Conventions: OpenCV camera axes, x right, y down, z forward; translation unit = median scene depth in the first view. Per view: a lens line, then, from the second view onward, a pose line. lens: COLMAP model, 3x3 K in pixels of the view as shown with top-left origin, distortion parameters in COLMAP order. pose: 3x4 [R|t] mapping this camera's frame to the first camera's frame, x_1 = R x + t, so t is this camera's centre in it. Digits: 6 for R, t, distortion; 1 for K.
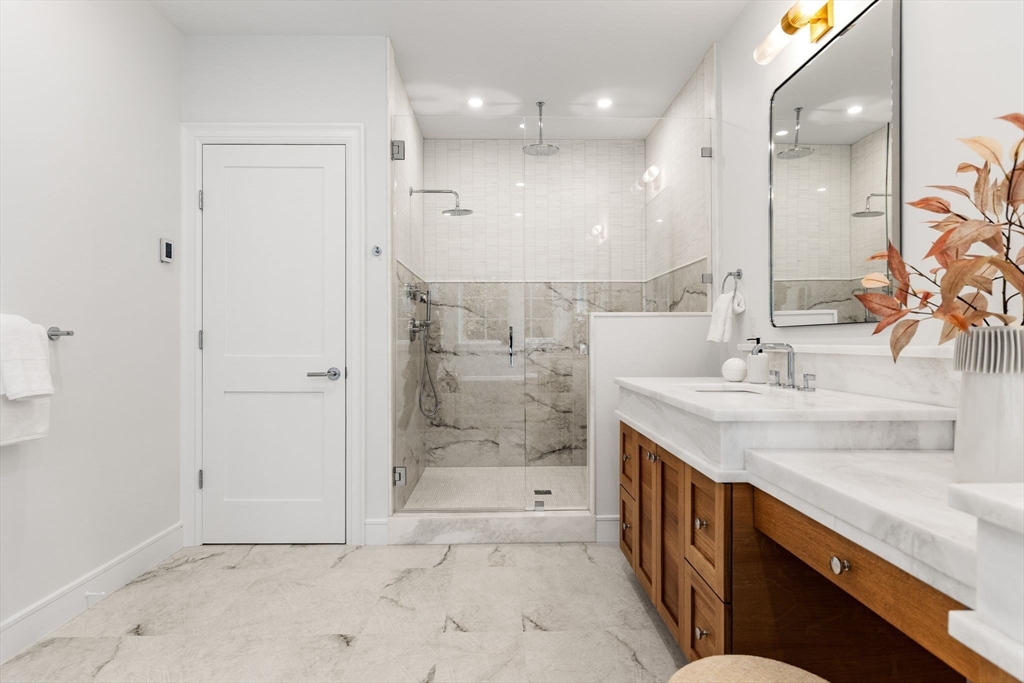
lens RADIAL K [[553.1, 0, 510.7], [0, 553.1, 343.3], [0, 0, 1]] dist [-0.001719, -0.000167]
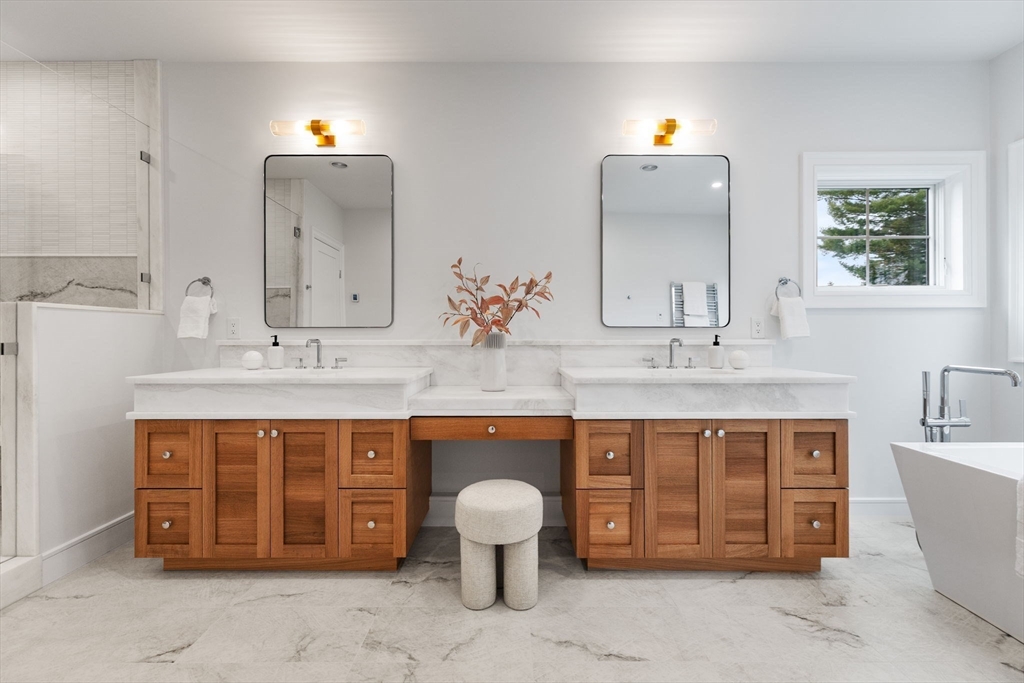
lens RADIAL K [[429.8, 0, 510.9], [0, 429.8, 339.1], [0, 0, 1]] dist [0.001056, 0.000097]
pose [[0.016741, -0.002149, 0.999858, -0.637608], [0.002771, 0.999994, 0.002103, -0.001122], [-0.999856, 0.002735, 0.016746, 0.426920]]
